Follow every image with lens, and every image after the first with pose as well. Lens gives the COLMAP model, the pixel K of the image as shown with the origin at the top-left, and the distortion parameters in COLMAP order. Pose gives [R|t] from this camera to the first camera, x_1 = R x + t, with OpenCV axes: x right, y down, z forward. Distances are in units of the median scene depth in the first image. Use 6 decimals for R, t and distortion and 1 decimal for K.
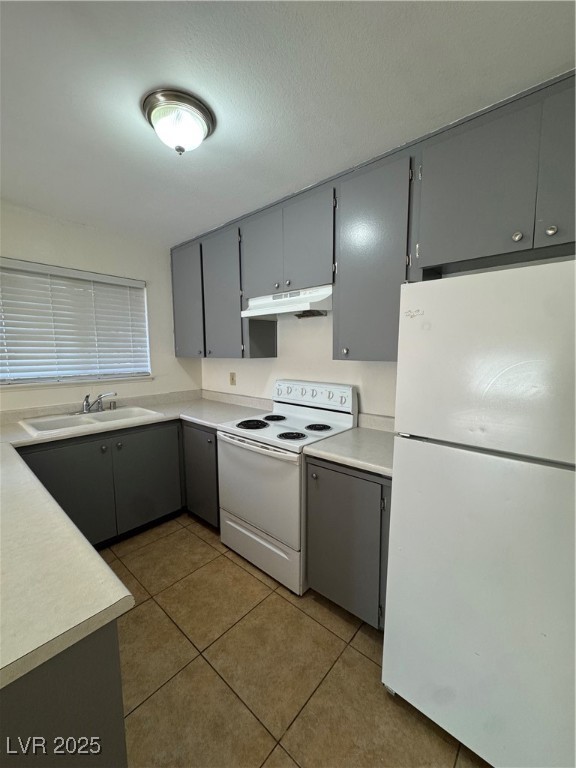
lens RADIAL K [[305.6, 0, 289.6], [0, 305.6, 383.2], [0, 0, 1]] dist [-0.006963, 0.000325]
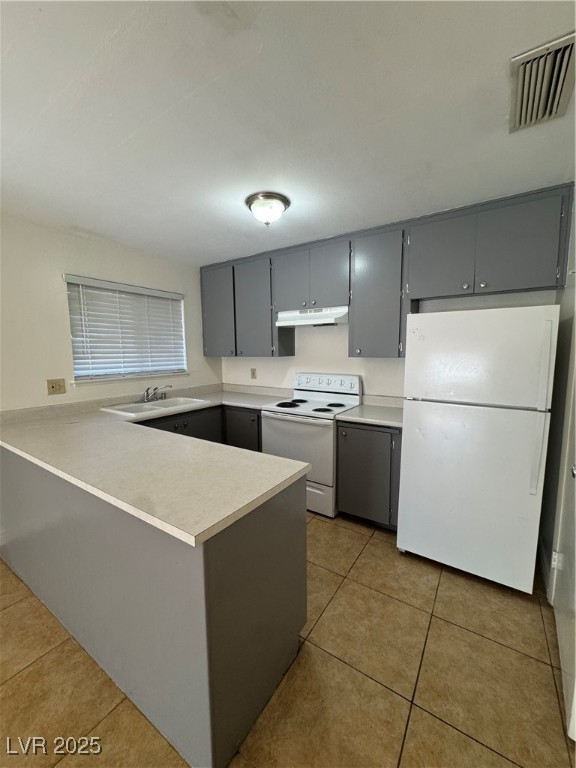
lens RADIAL K [[305.6, 0, 289.5], [0, 305.6, 382.5], [0, 0, 1]] dist [-0.006963, 0.000325]
pose [[0.991529, -0.018984, 0.128490, -0.273626], [0.018821, 0.999820, 0.002486, 0.029080], [-0.128514, -0.000047, 0.991708, -0.339745]]
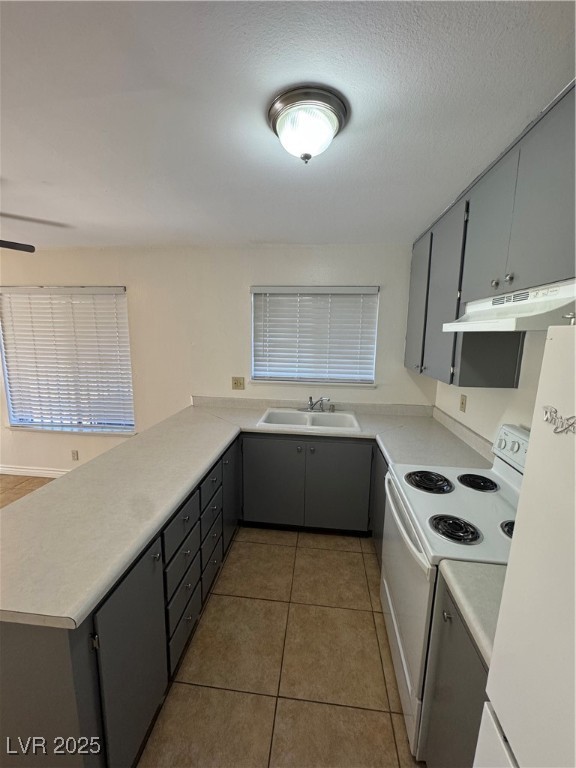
lens RADIAL K [[305.6, 0, 286.4], [0, 305.6, 382.2], [0, 0, 1]] dist [-0.006963, 0.000325]
pose [[0.565028, 0.140682, -0.812989, 0.235954], [-0.103147, 0.989670, 0.099569, -0.129991], [0.818599, 0.027598, 0.573702, 0.281638]]
